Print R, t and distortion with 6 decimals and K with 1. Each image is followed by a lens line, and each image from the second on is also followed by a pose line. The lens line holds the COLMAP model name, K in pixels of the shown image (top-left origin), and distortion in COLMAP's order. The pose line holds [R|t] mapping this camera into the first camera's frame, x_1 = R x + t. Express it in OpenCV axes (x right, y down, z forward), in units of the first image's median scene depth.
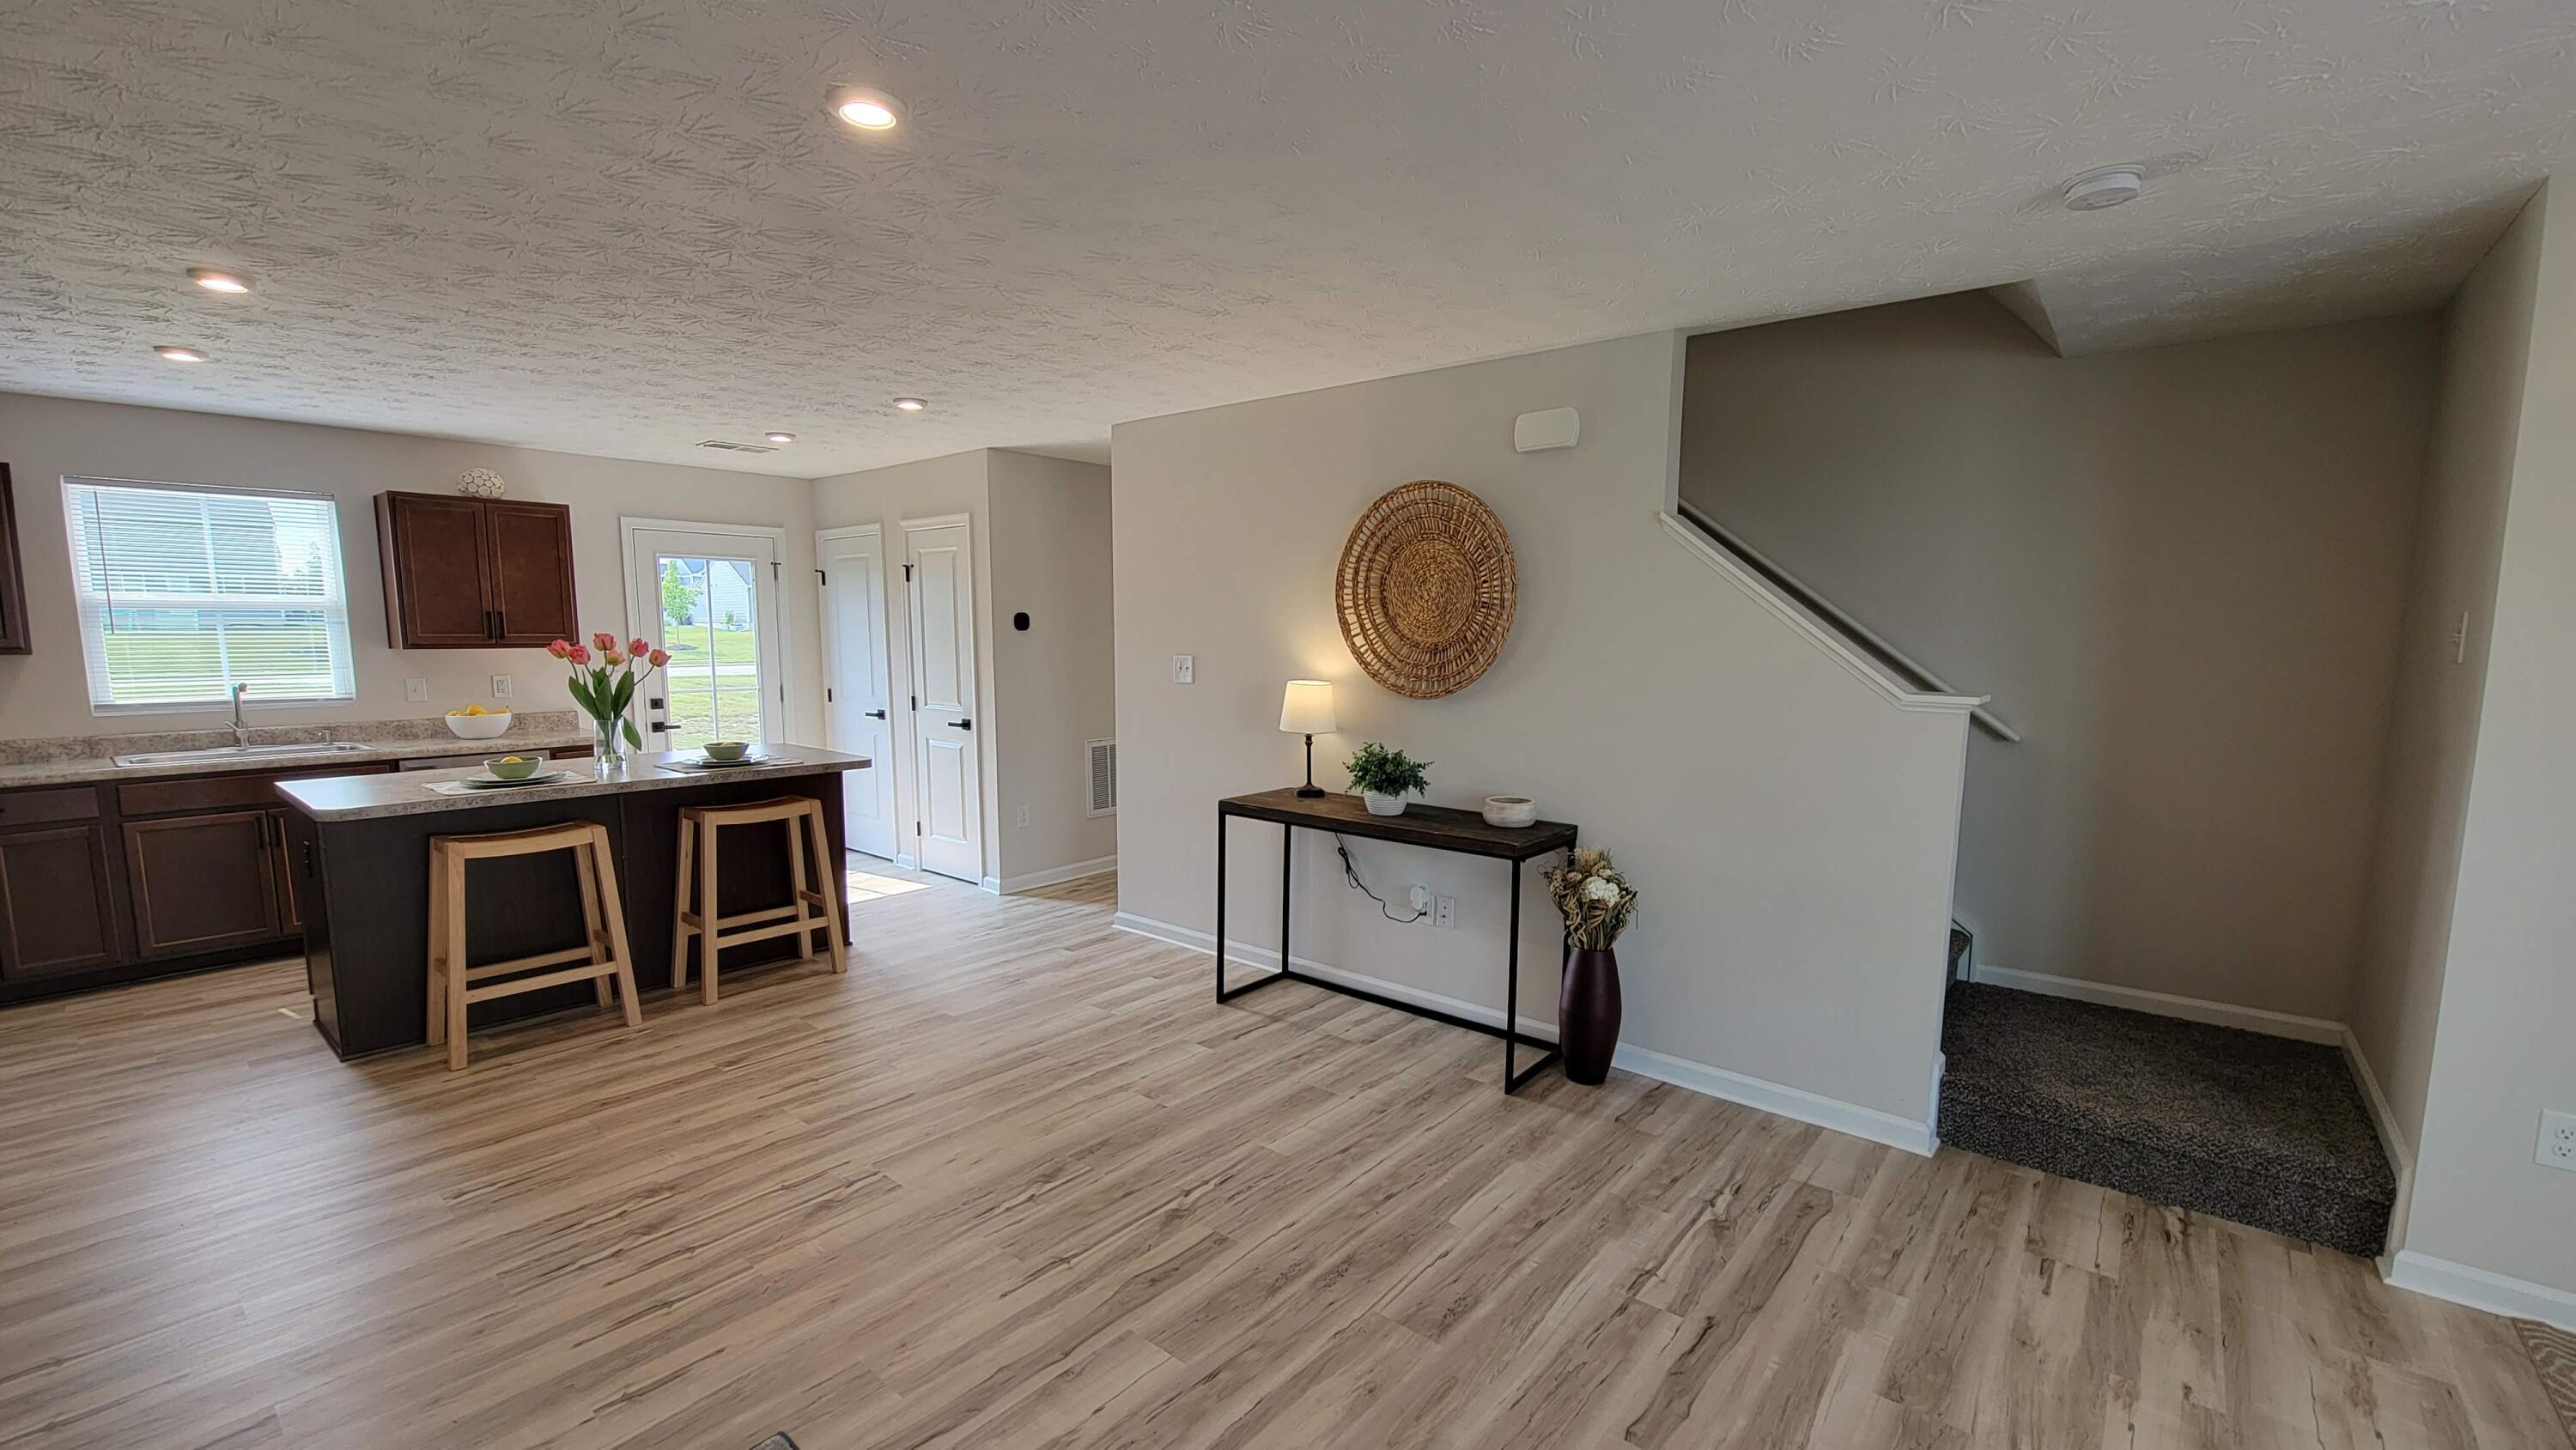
lens RADIAL K [[1076.8, 0, 1345.3], [0, 1076.8, 750.1], [0, 0, 1]] dist [-0.003627, -0.000488]
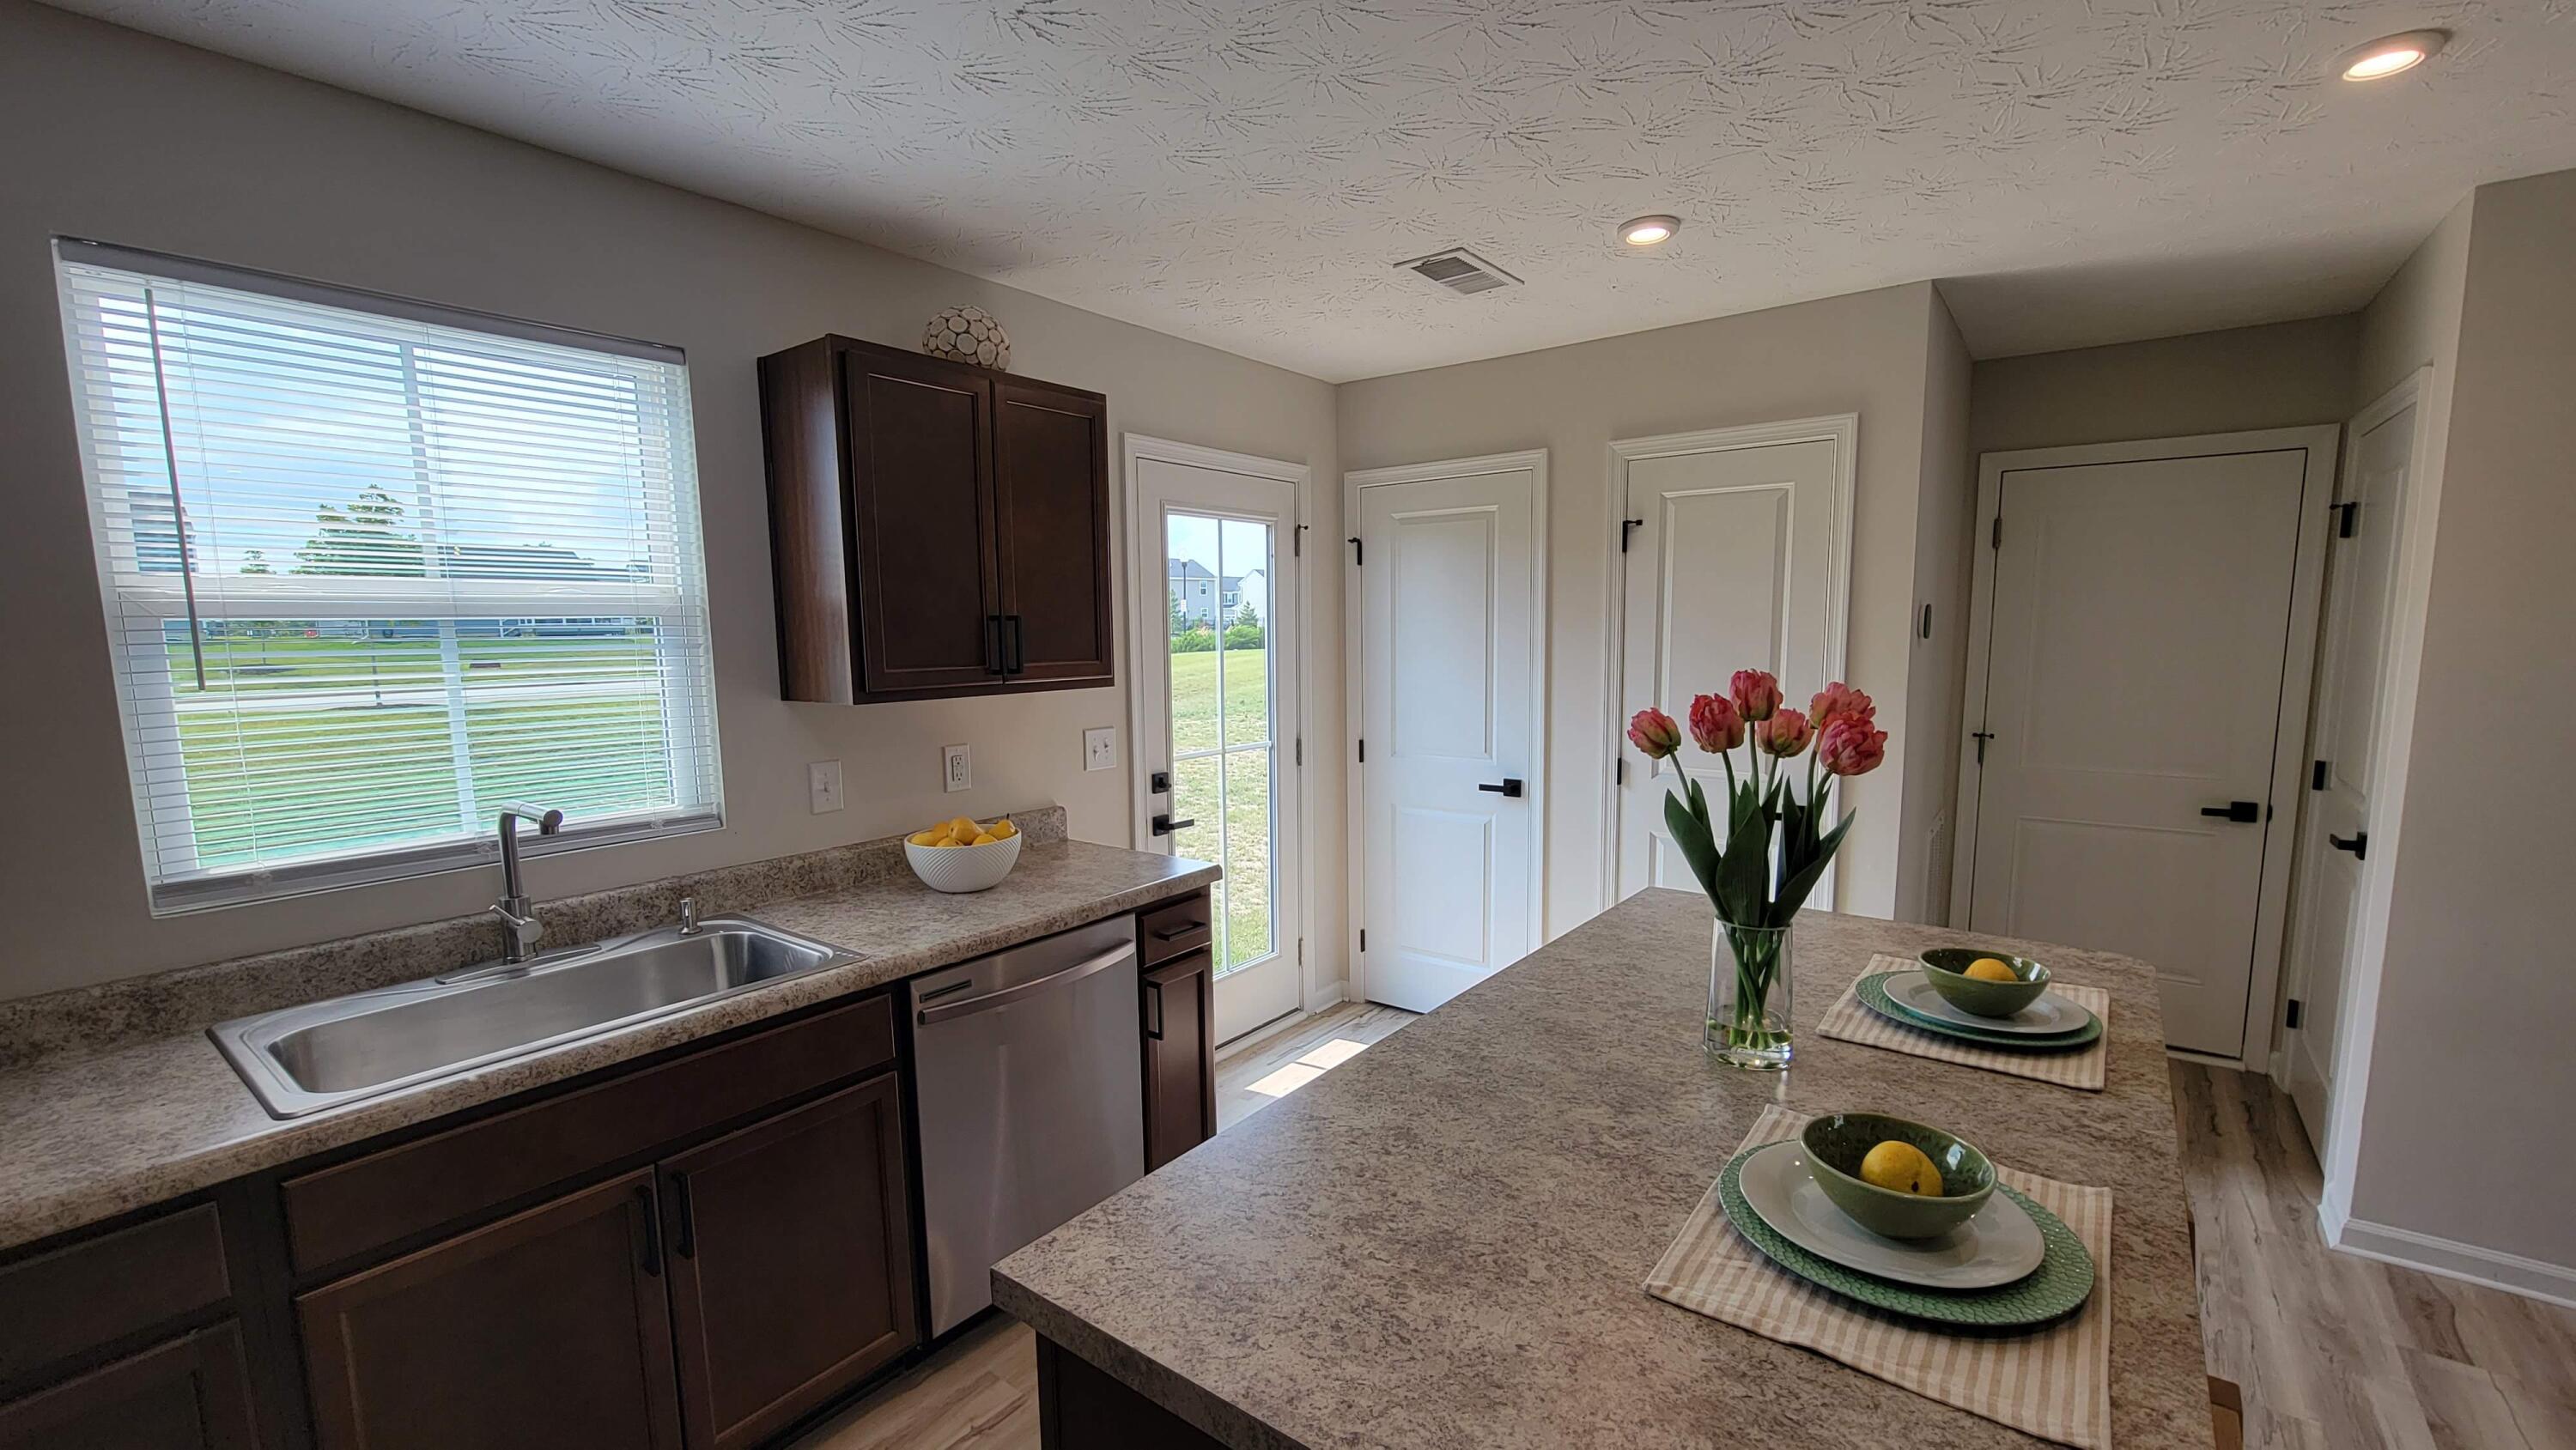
lens RADIAL K [[1076.8, 0, 1345.3], [0, 1076.8, 750.1], [0, 0, 1]] dist [-0.003627, -0.000488]
pose [[0.998704, -0.018775, 0.047298, -0.669853], [0.018562, 0.999816, 0.004938, -0.070772], [-0.047382, -0.004053, 0.998869, 0.529947]]
